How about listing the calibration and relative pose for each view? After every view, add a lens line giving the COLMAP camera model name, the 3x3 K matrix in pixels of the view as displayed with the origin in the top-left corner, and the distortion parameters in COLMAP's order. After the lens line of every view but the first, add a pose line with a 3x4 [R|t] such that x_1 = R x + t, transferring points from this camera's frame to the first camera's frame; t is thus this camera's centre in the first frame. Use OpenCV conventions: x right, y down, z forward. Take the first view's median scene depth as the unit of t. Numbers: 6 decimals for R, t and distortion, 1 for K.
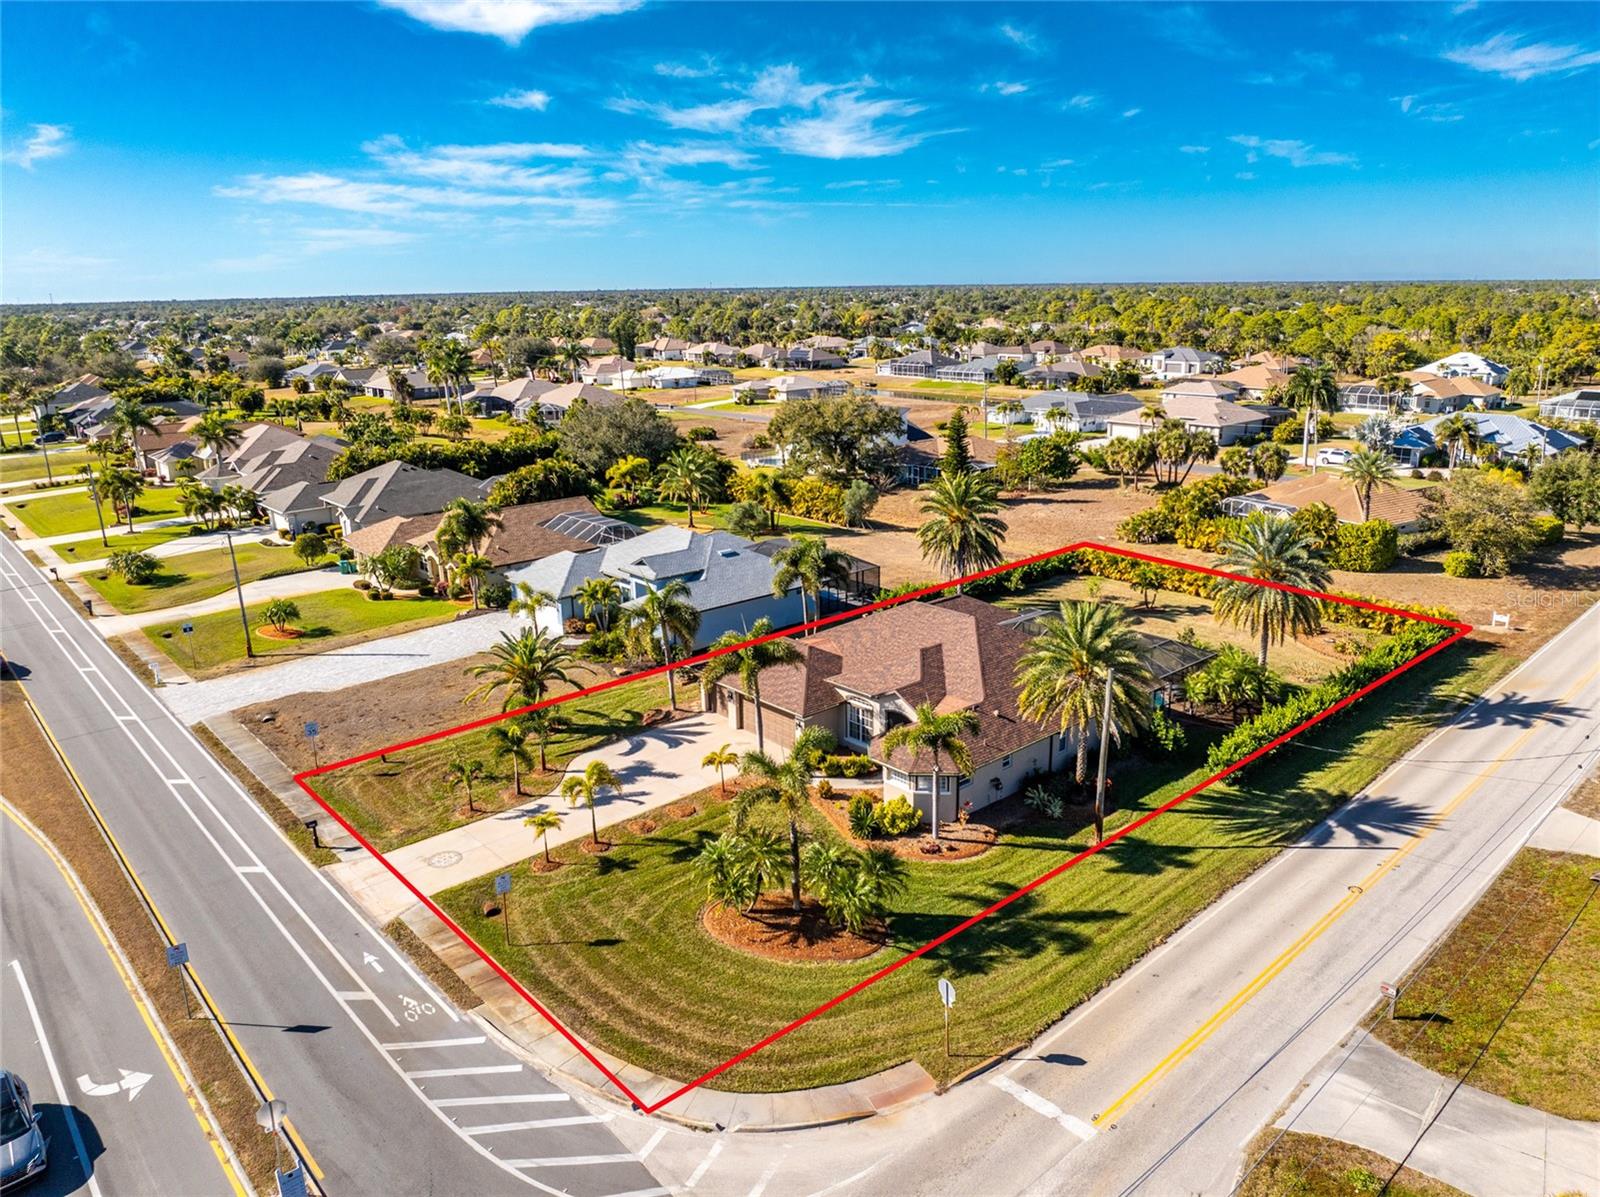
lens RADIAL K [[1123.1, 0, 804.9], [0, 1123.1, 598.0], [0, 0, 1]] dist [-0.033142, 0.001876]
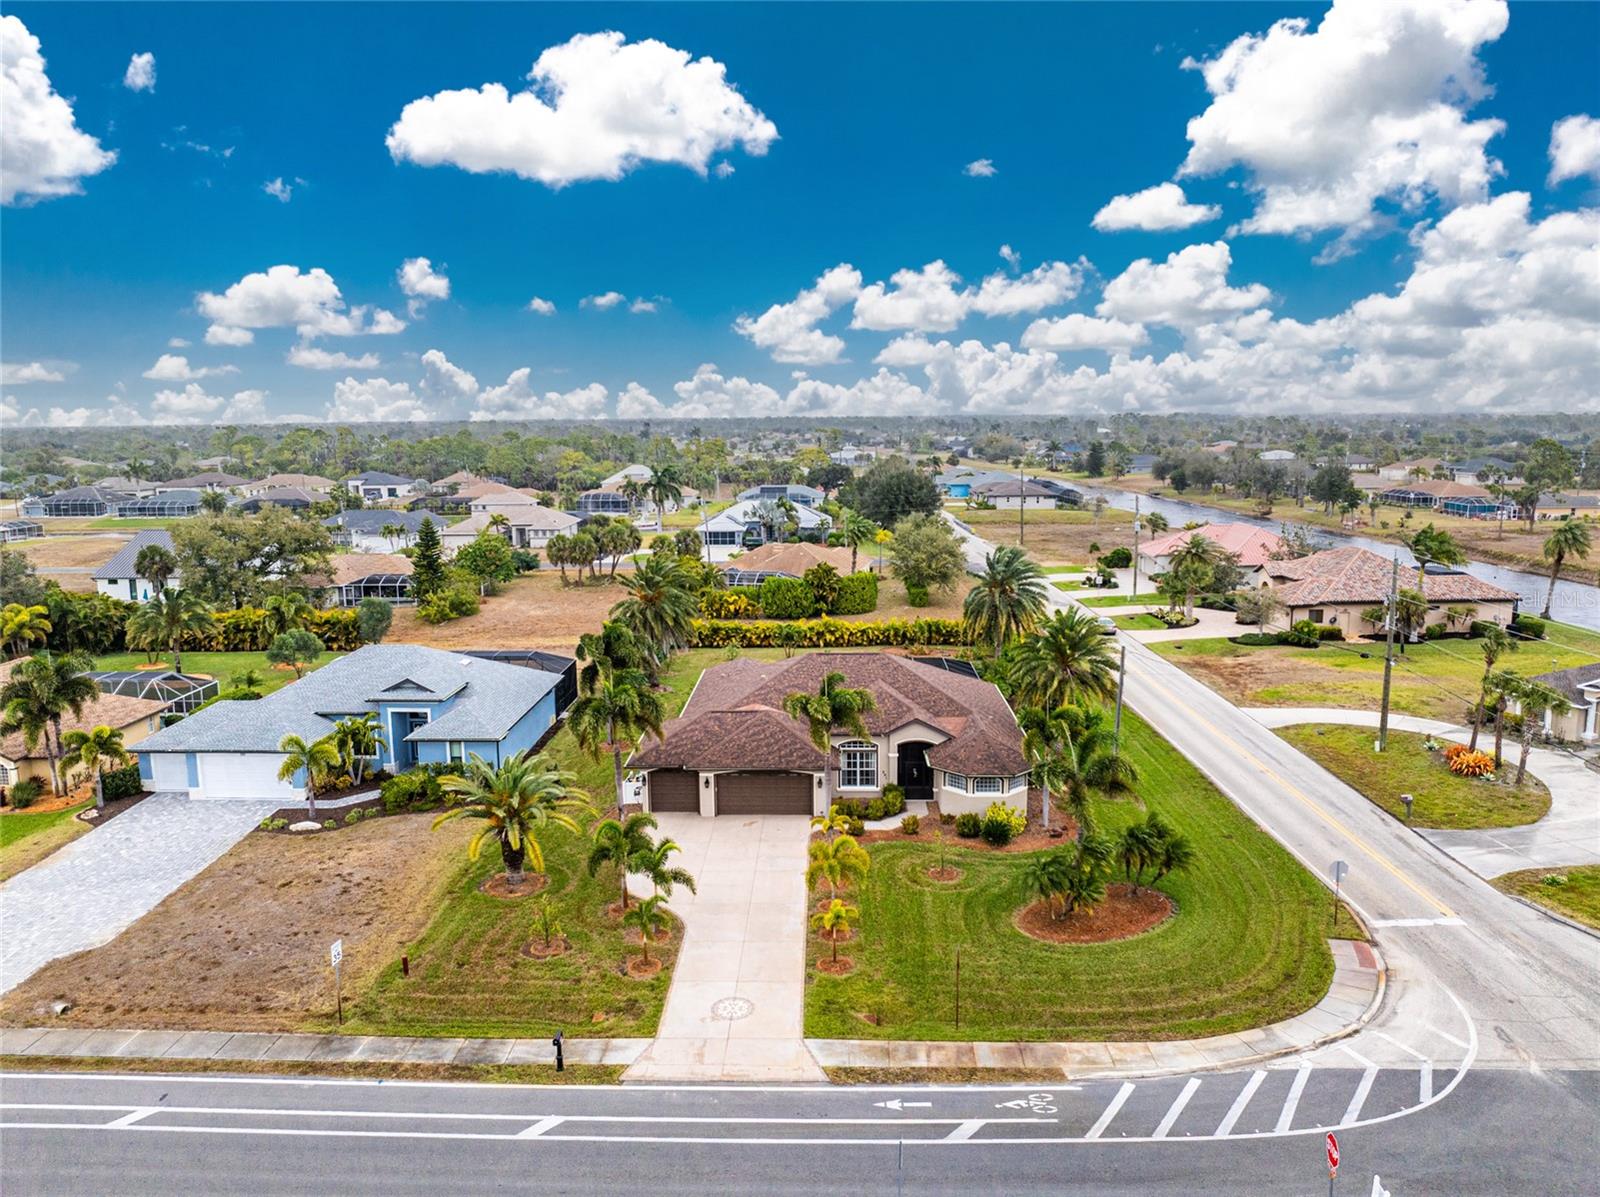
lens RADIAL K [[1132.0, 0, 800.8], [0, 1132.0, 594.4], [0, 0, 1]] dist [-0.054223, 0.021168]
pose [[0.683029, -0.104011, 0.722948, -0.710419], [0.194440, 0.979984, -0.042713, -0.007356], [-0.704035, 0.169744, 0.689581, 0.317940]]
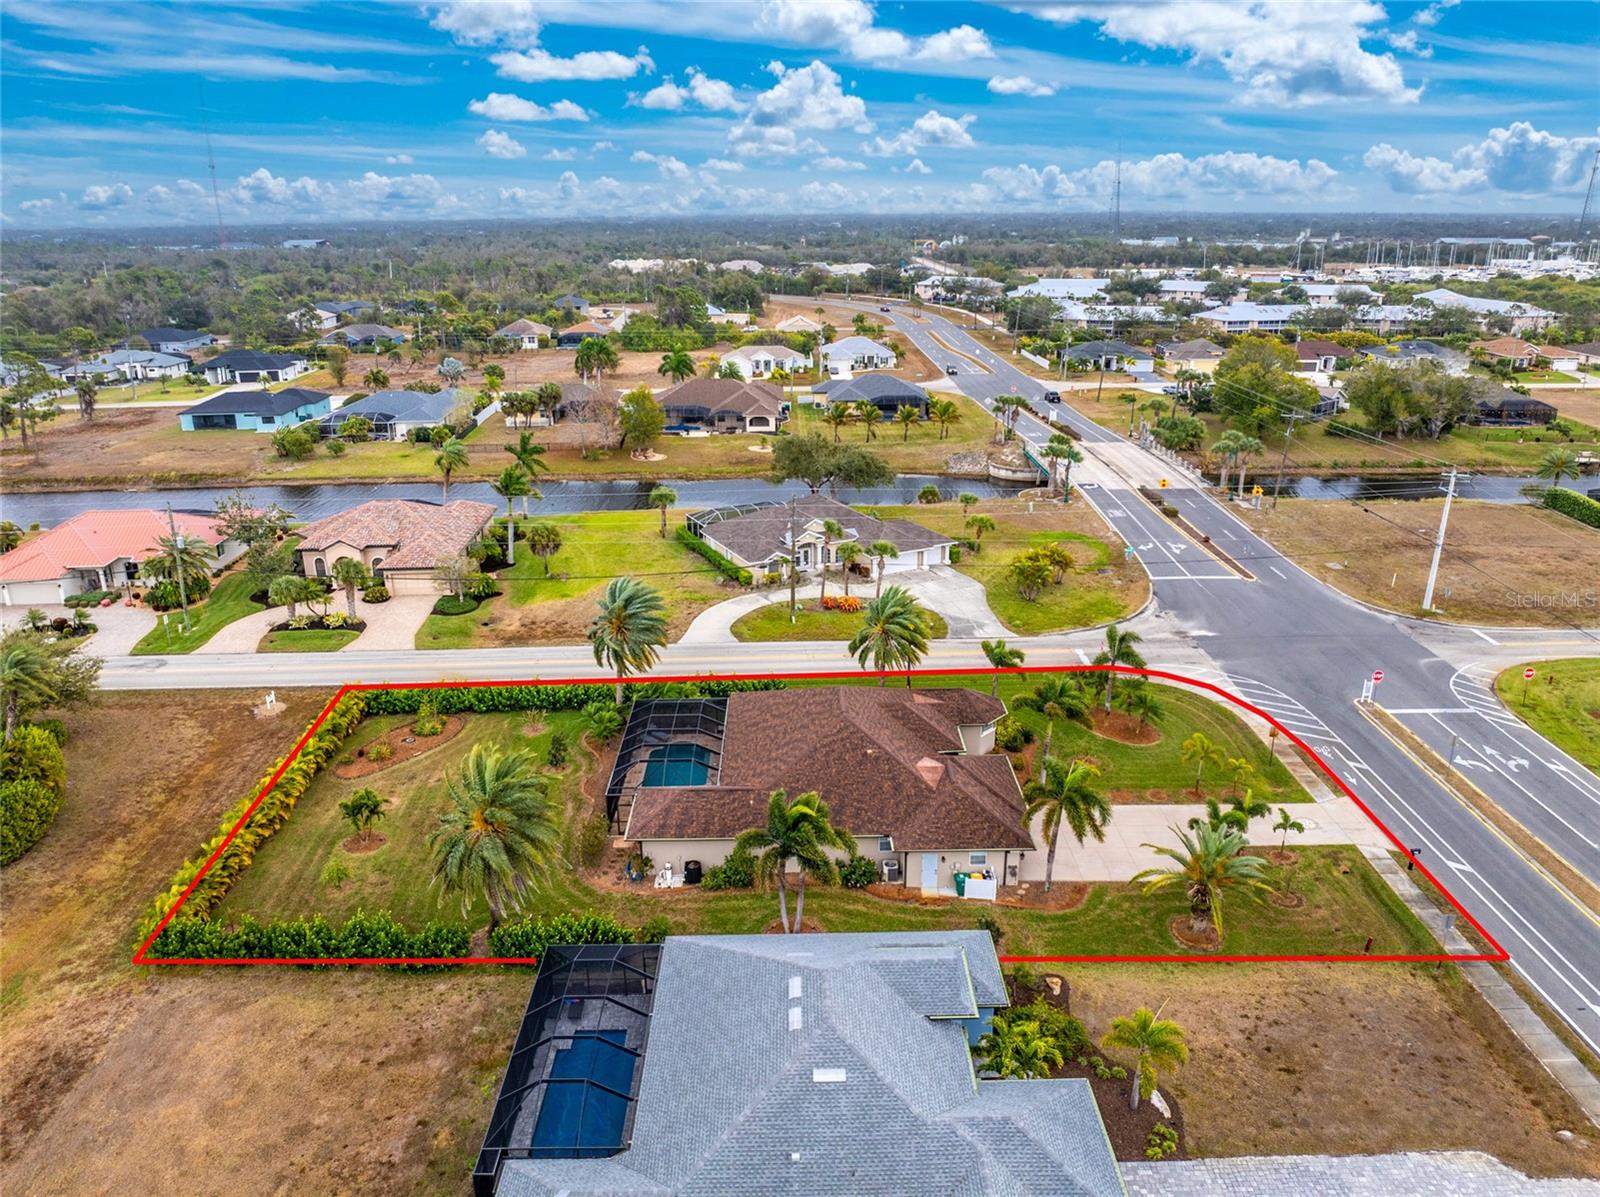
lens RADIAL K [[1132.0, 0, 800.8], [0, 1132.0, 594.4], [0, 0, 1]] dist [-0.054223, 0.021168]
pose [[-0.760375, -0.186879, 0.622018, -0.558193], [0.195463, 0.847467, 0.493553, -0.678831], [-0.619374, 0.496867, -0.607865, 1.764692]]
